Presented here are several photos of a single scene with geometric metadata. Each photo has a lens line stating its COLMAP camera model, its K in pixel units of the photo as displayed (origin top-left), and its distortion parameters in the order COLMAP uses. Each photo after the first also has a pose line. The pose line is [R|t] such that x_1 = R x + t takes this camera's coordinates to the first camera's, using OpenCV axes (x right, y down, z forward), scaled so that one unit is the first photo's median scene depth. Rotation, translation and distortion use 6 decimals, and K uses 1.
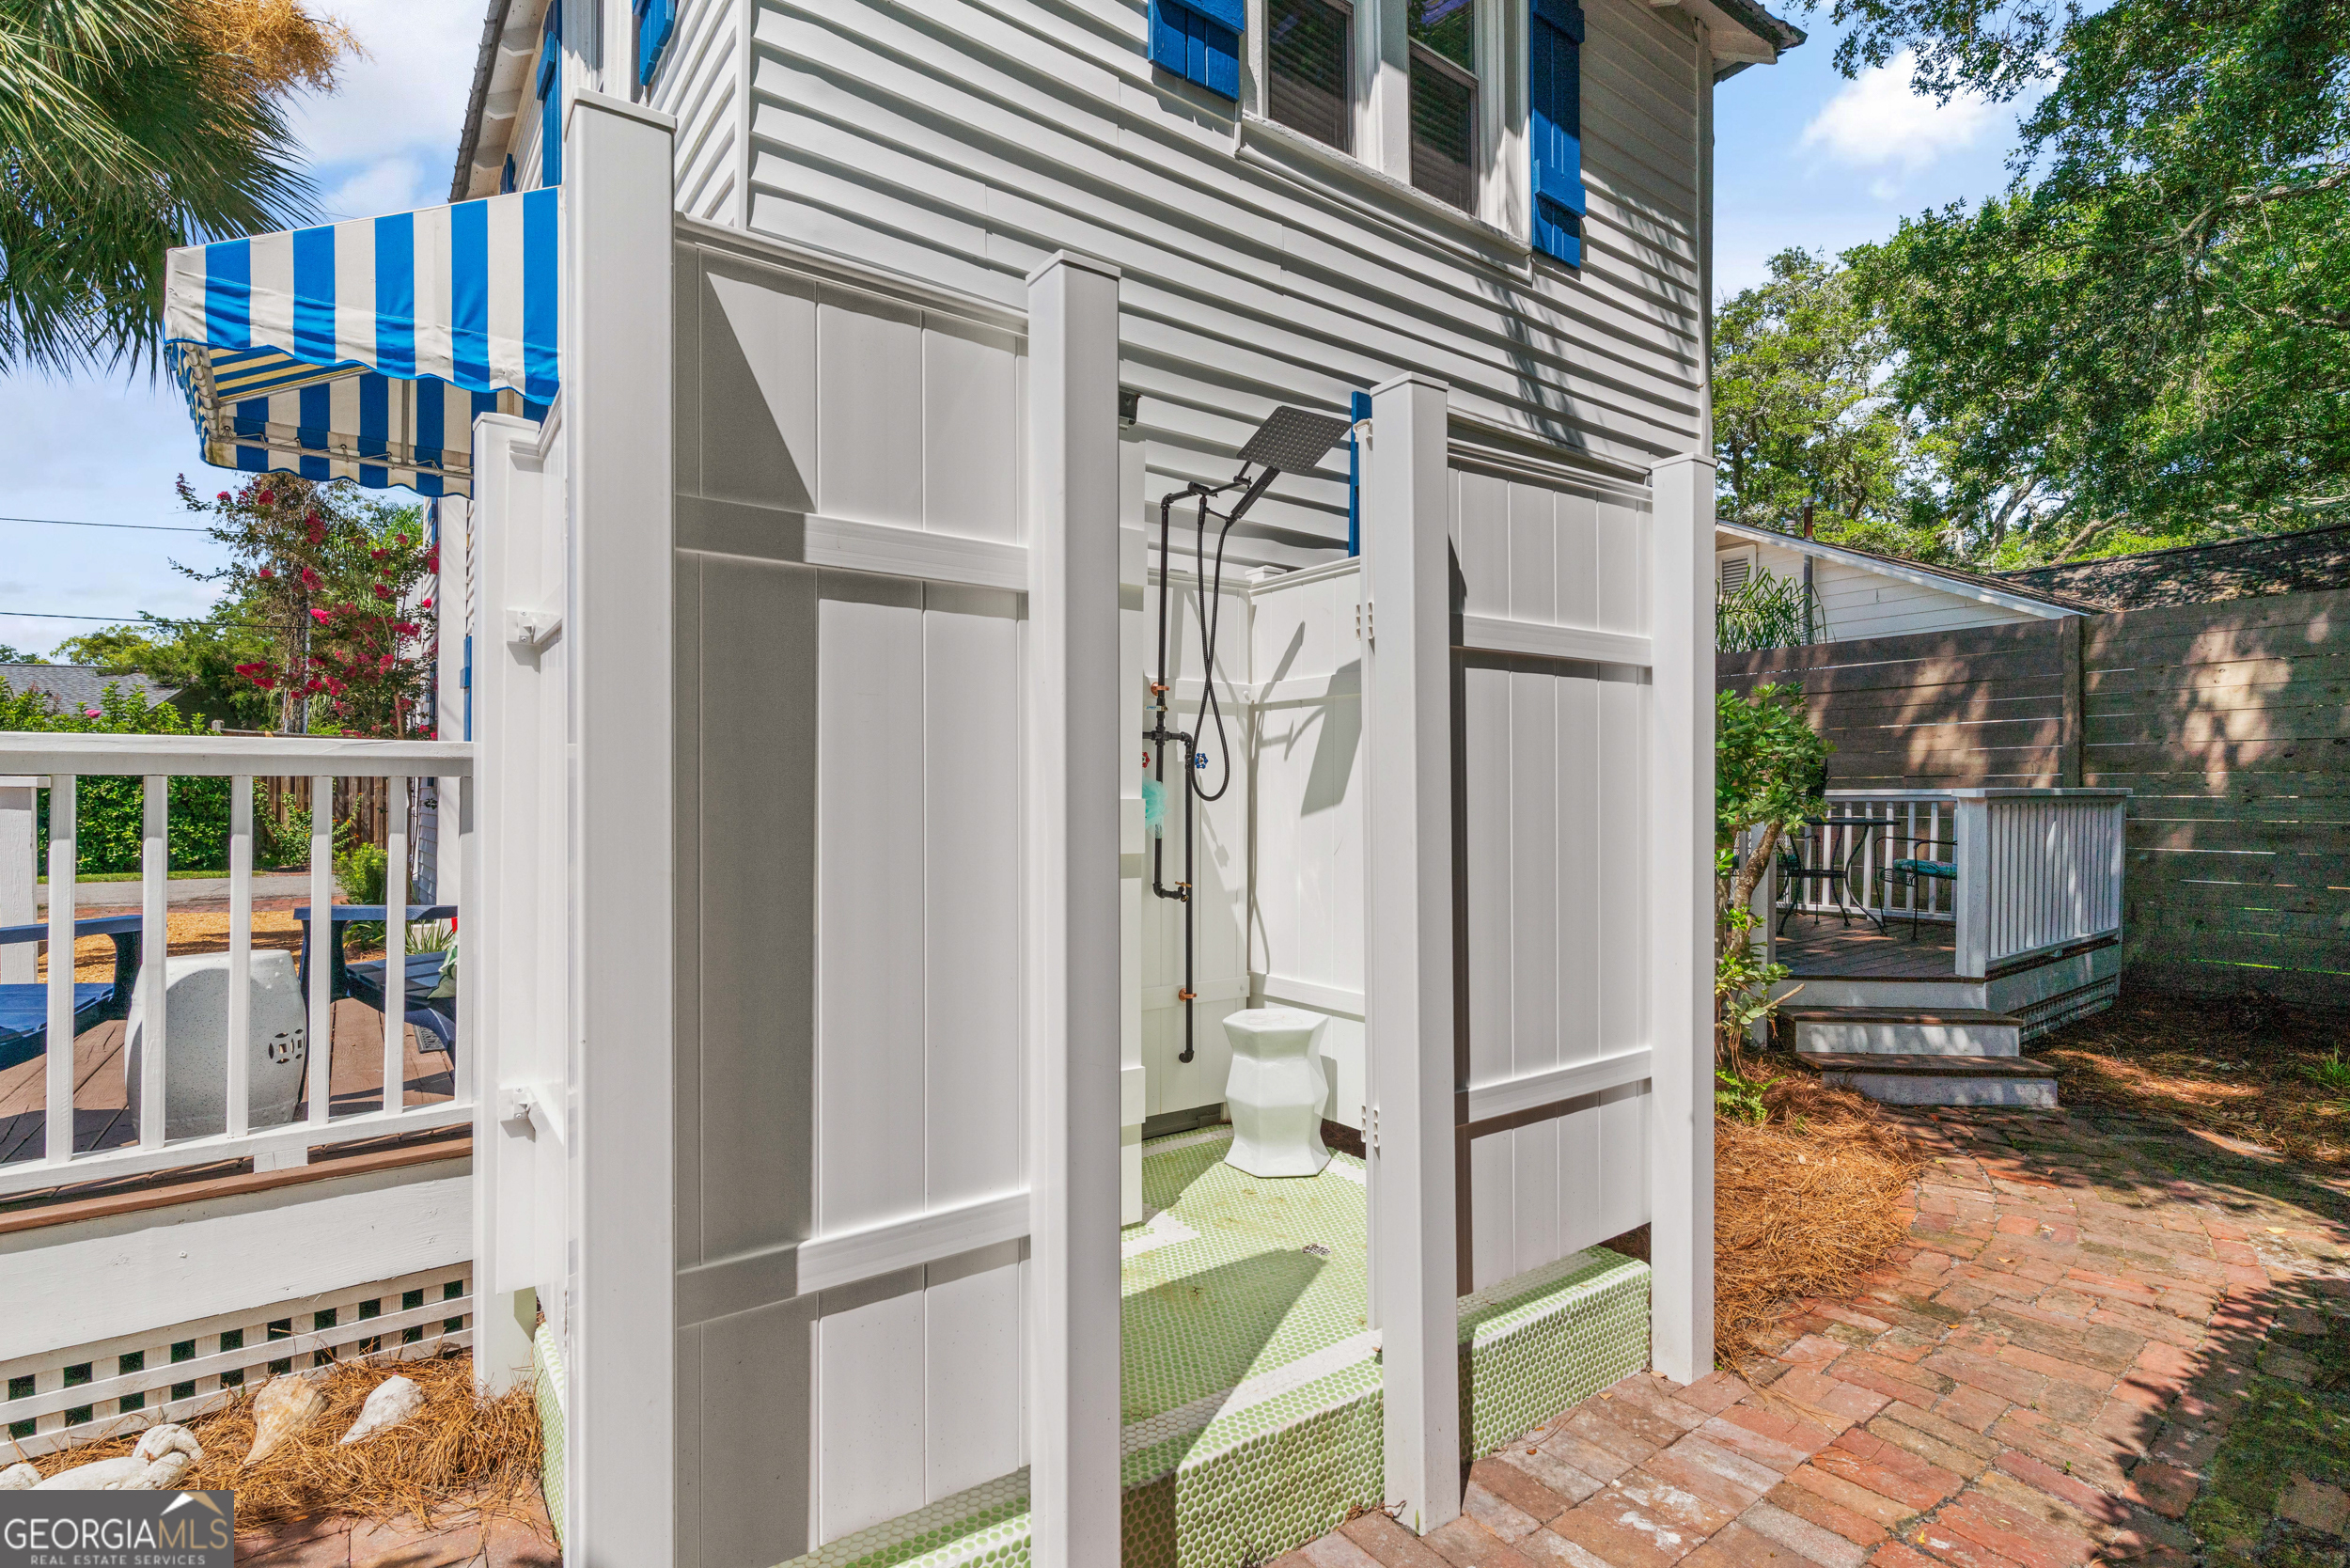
lens RADIAL K [[1148.2, 0, 1120.2], [0, 1148.2, 782.9], [0, 0, 1]] dist [-0.002548, 0.001451]
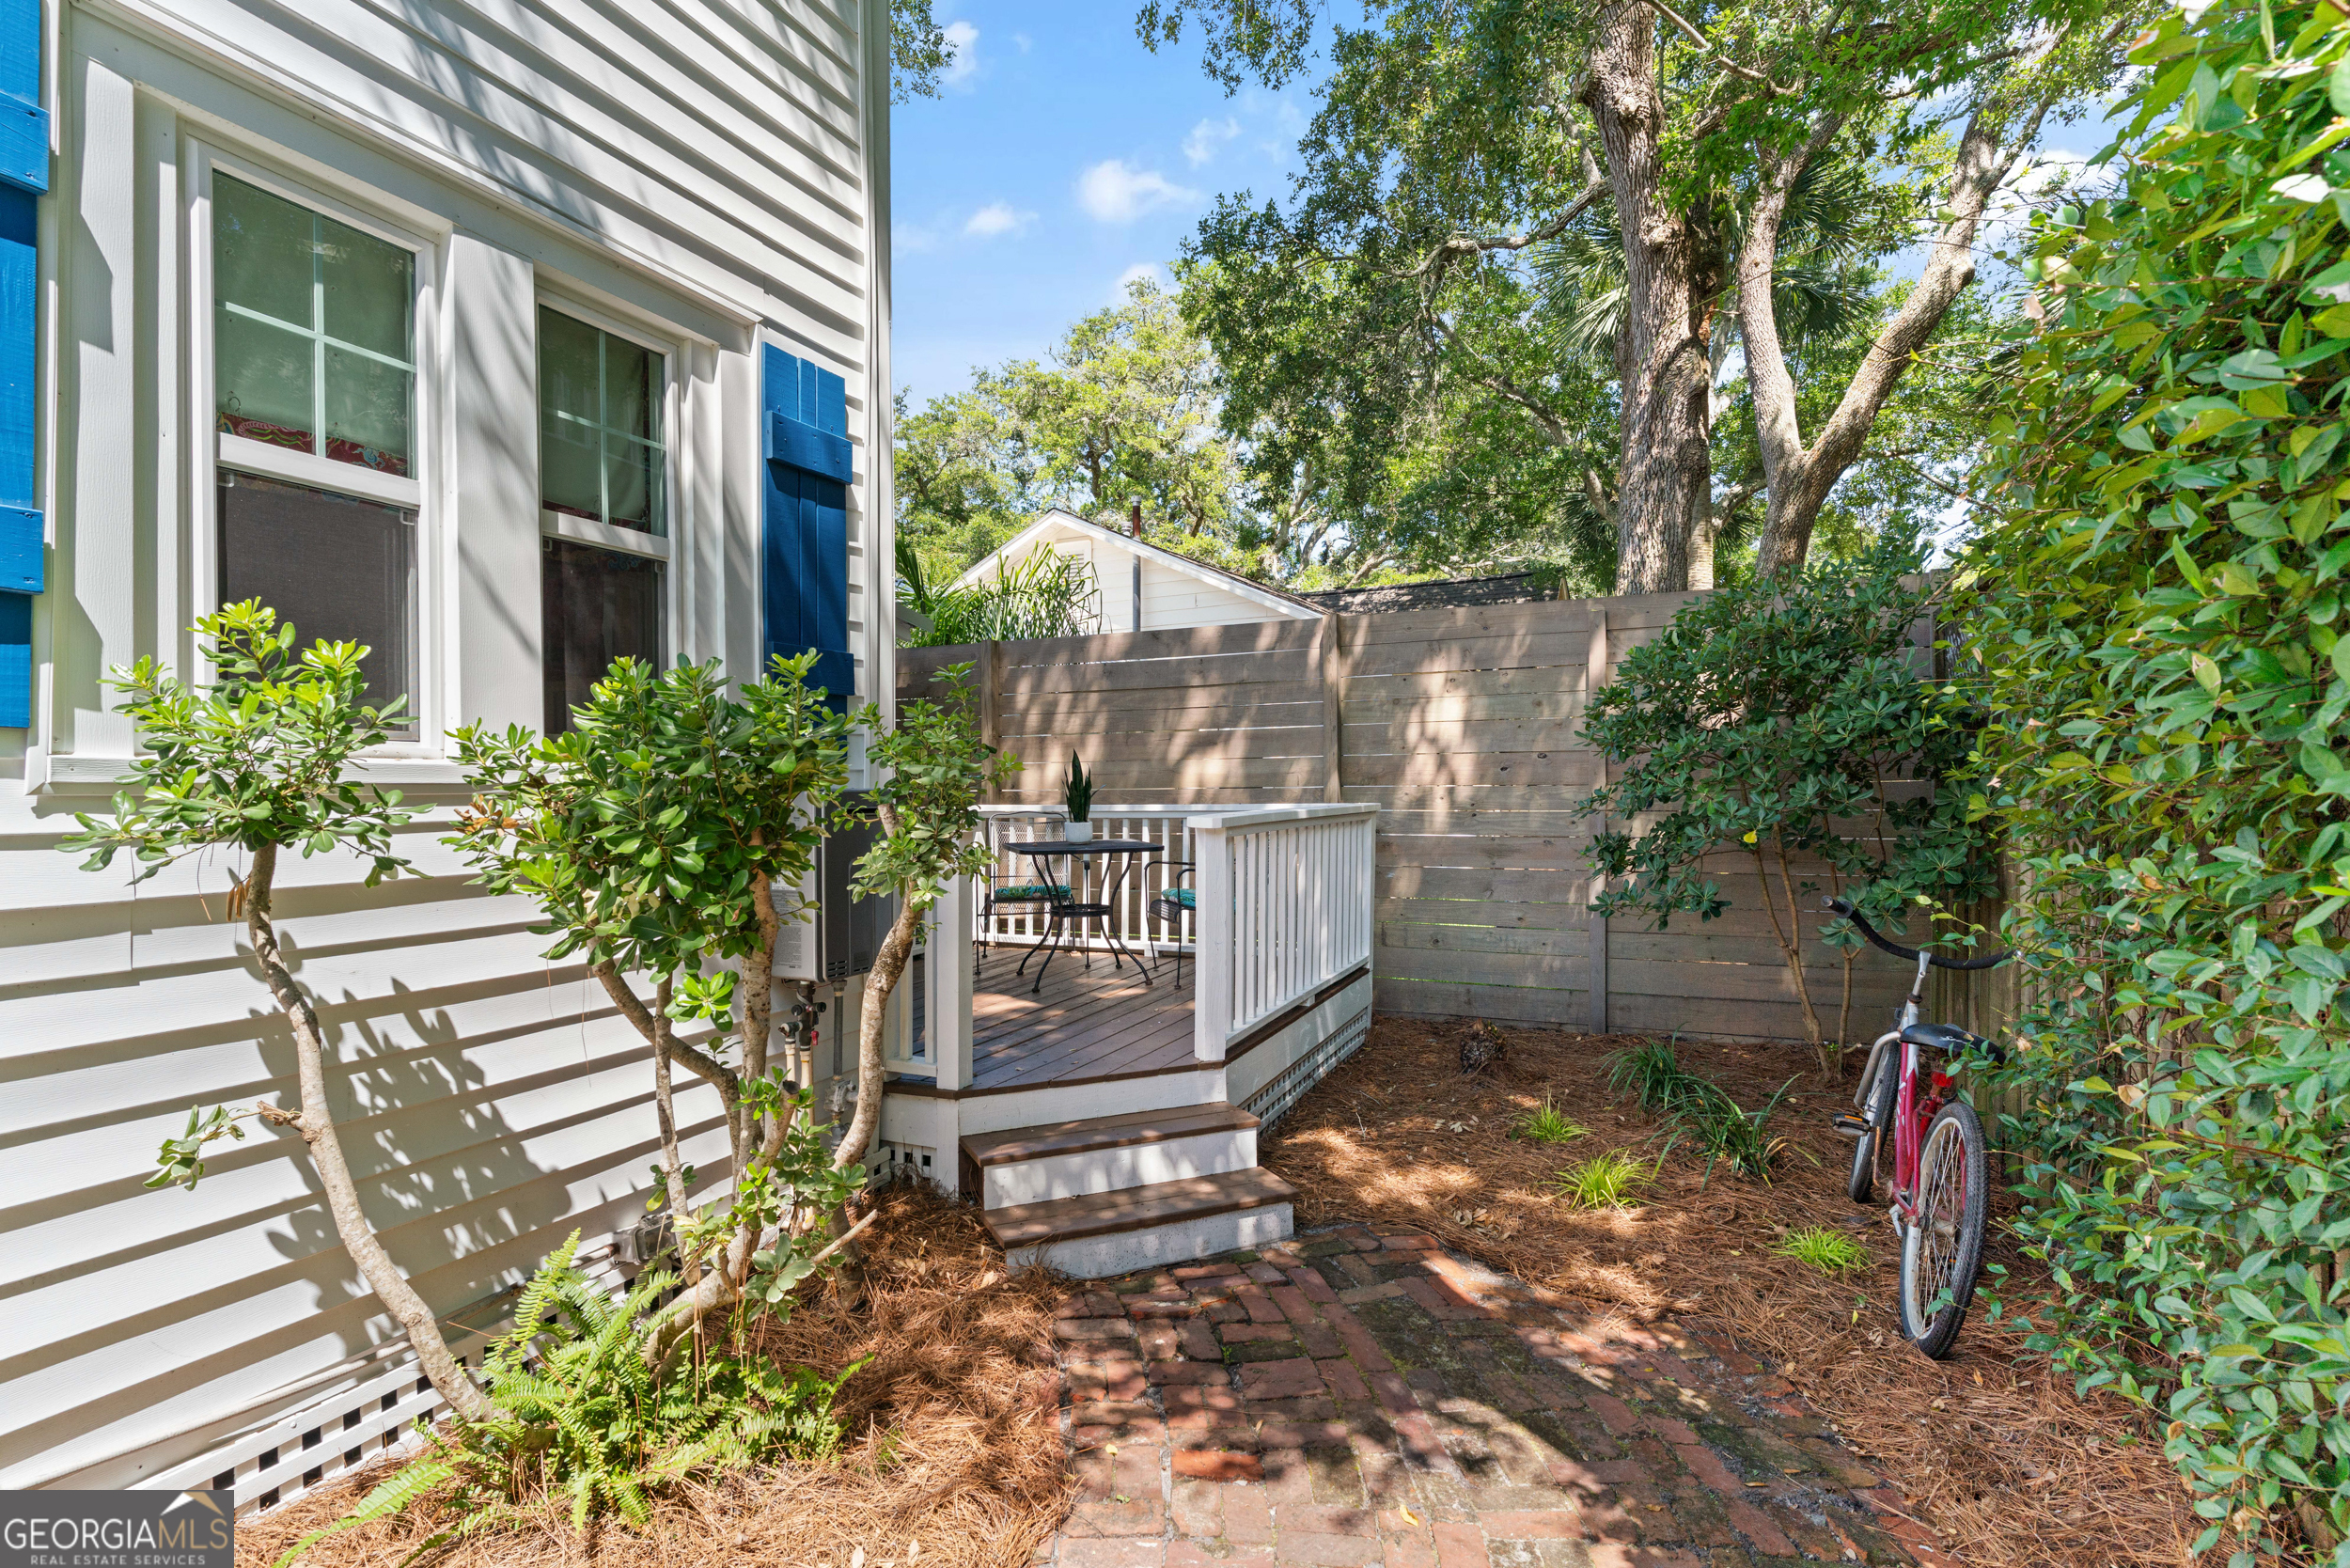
lens RADIAL K [[1148.2, 0, 1176.3], [0, 1148.2, 780.7], [0, 0, 1]] dist [-0.002548, 0.001451]
pose [[0.863919, -0.007483, 0.503576, 0.133067], [0.007889, 0.999968, 0.001324, -0.007751], [-0.503570, 0.002829, 0.863950, 0.136438]]
